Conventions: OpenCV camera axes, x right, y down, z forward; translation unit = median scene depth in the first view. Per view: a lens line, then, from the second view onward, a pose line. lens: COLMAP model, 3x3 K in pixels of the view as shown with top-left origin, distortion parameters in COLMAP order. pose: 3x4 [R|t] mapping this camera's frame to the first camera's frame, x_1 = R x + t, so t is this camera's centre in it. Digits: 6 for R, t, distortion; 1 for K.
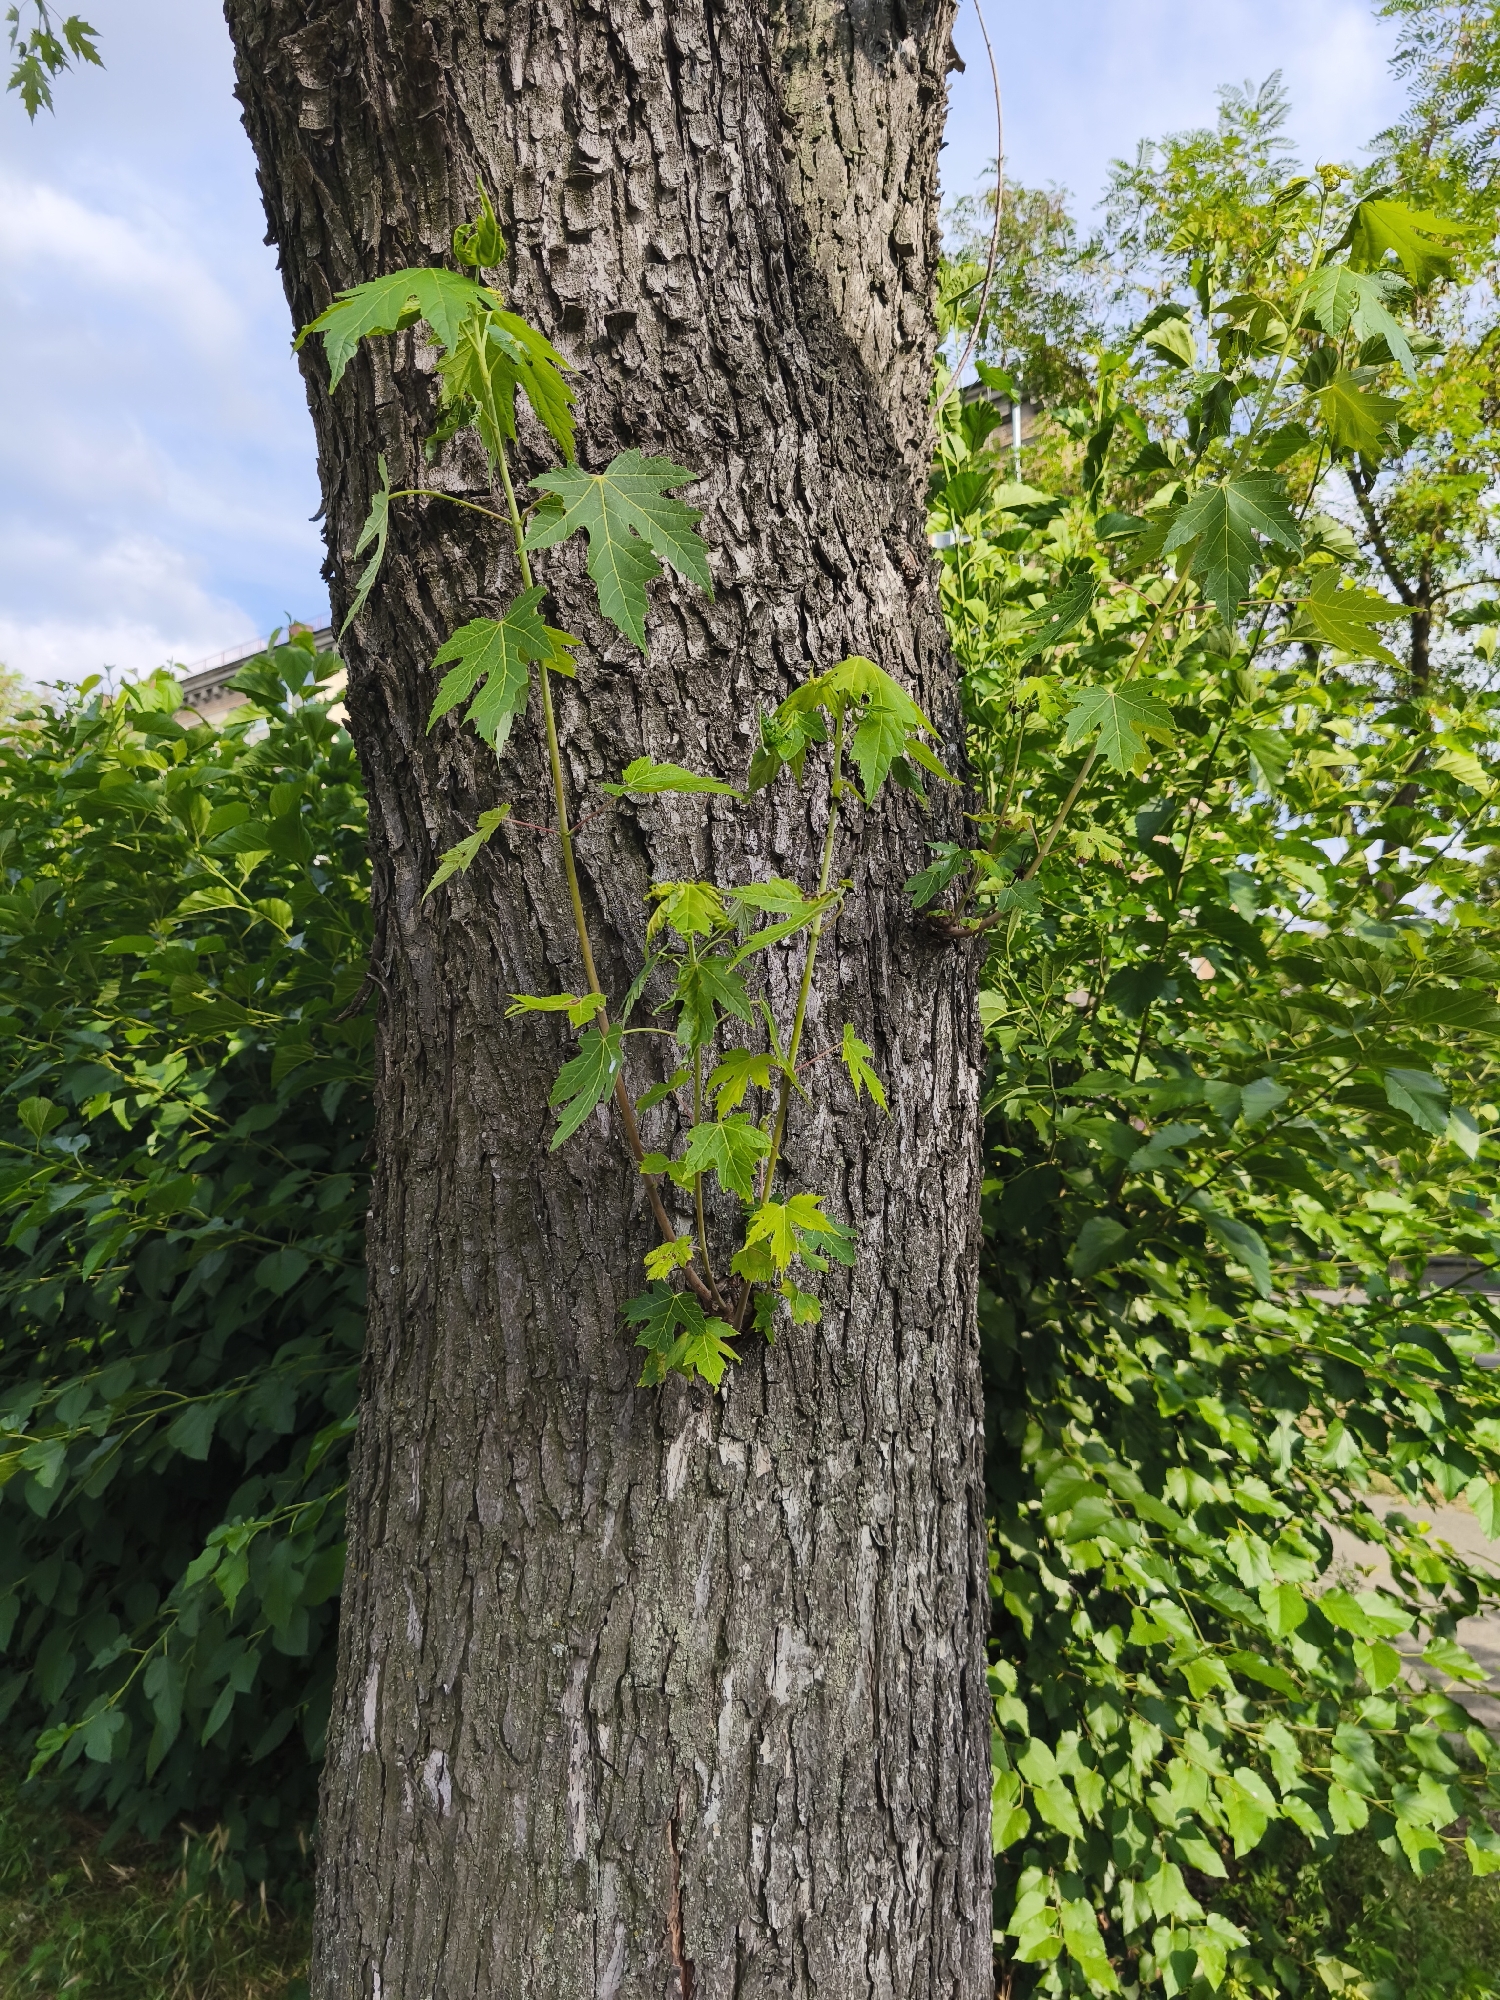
lens RADIAL K [[1336.1, 0, 750.0], [0, 1336.1, 1029.5], [0, 0, 1]] dist [0.060055, -0.044512]
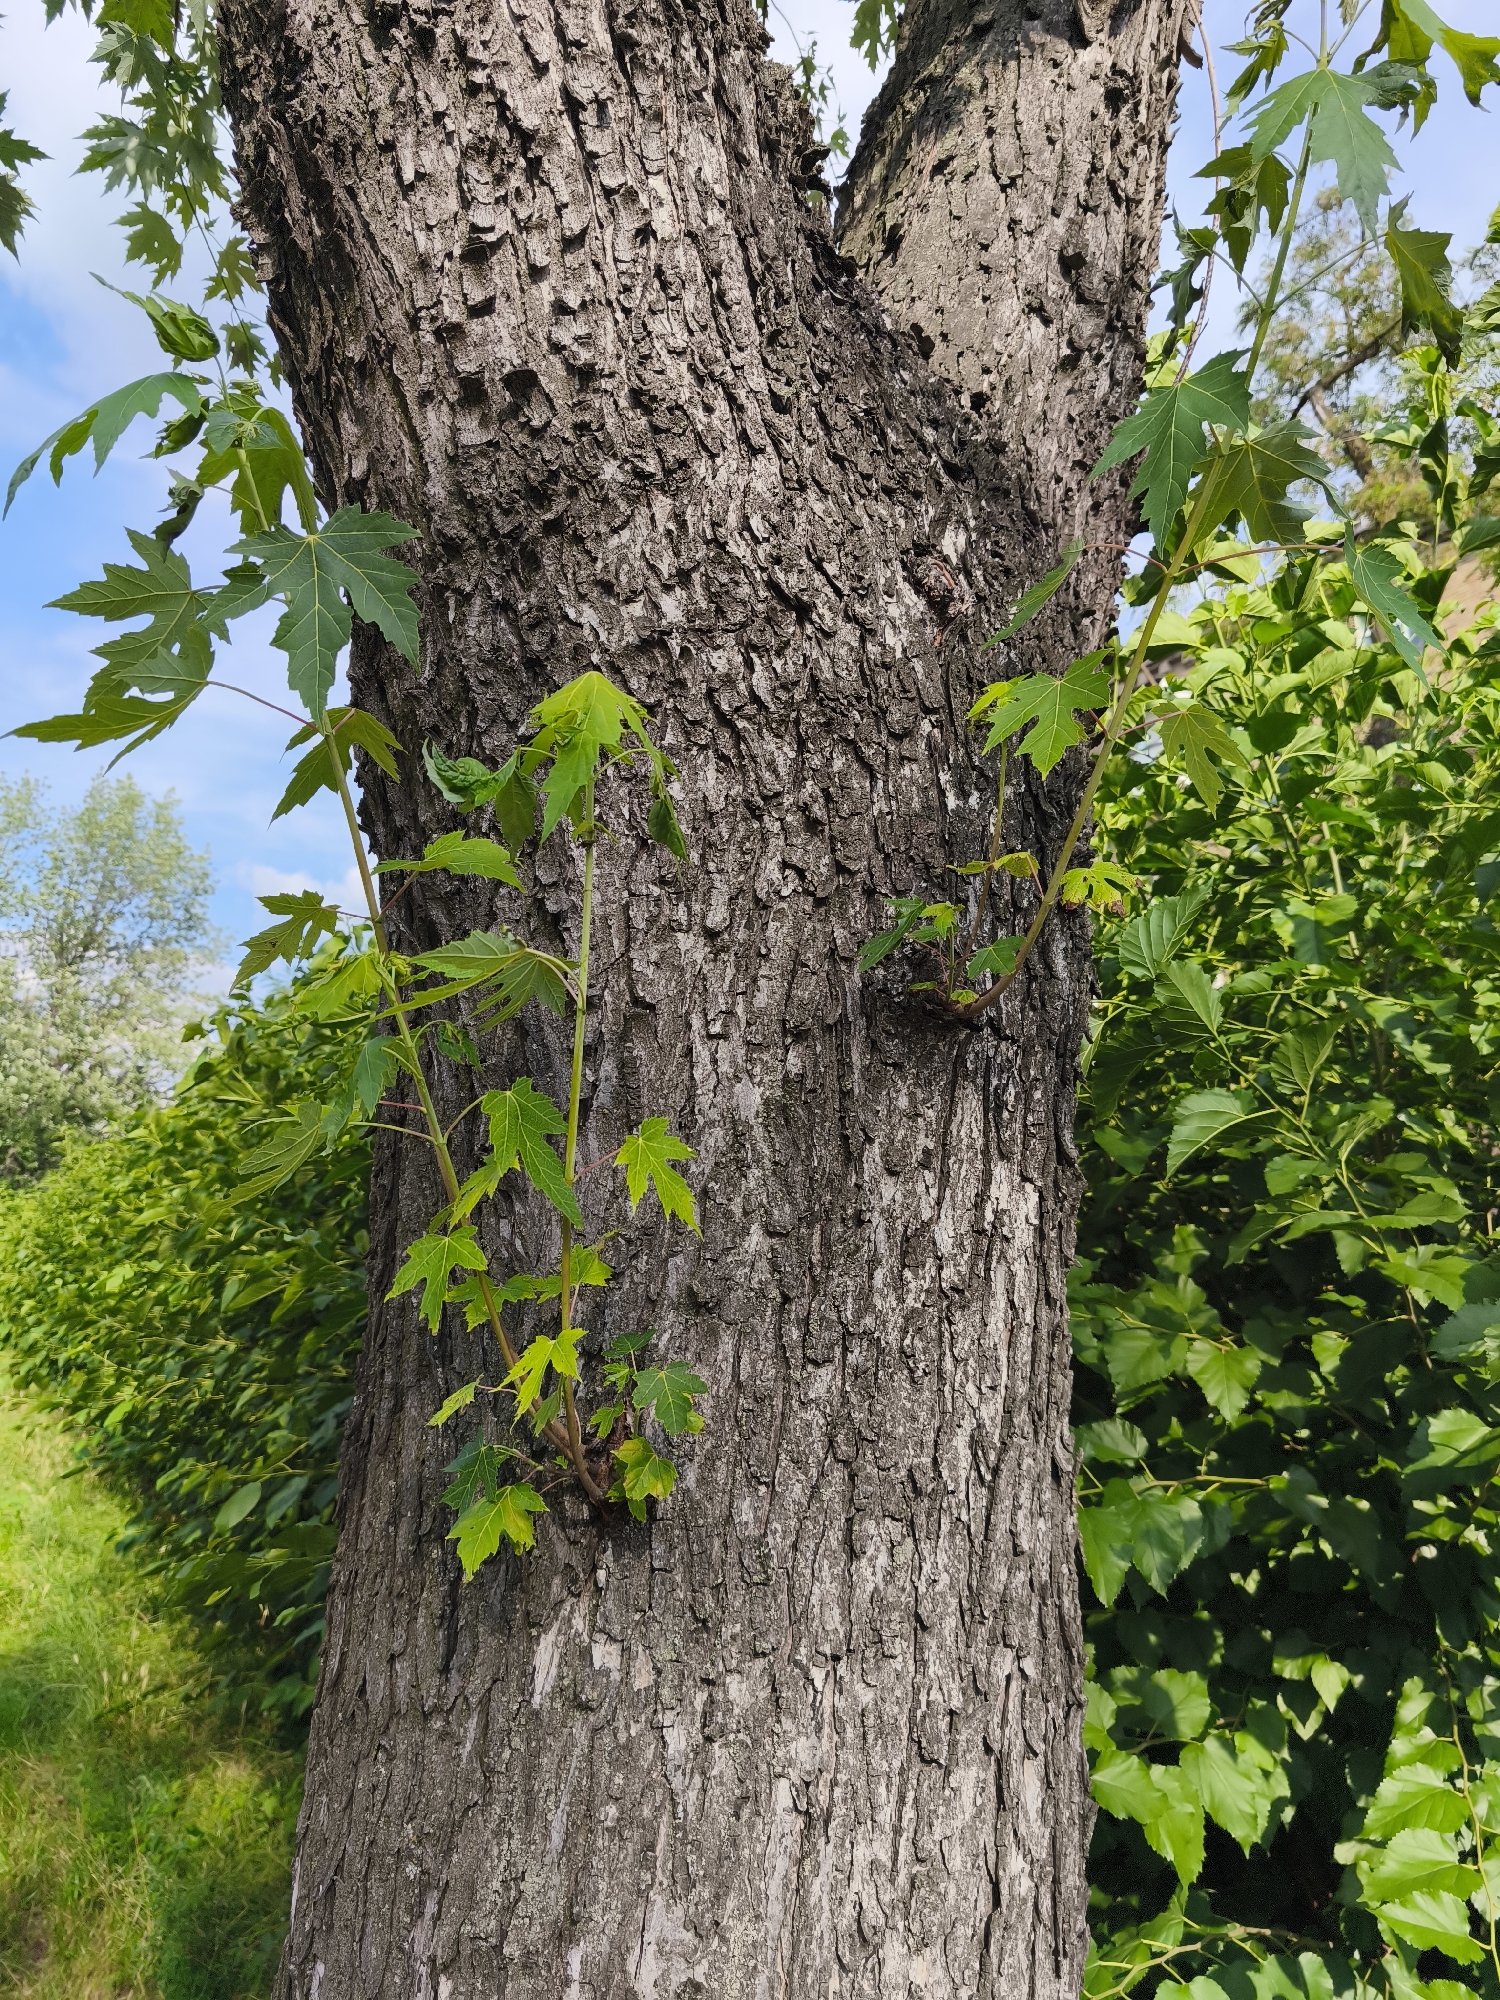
lens RADIAL K [[1336.1, 0, 750.0], [0, 1336.1, 1029.5], [0, 0, 1]] dist [0.060055, -0.044512]
pose [[0.914652, -0.051479, -0.400952, 0.390181], [0.009303, 0.994276, -0.106436, 0.025087], [0.404136, 0.093622, 0.909895, 0.242084]]
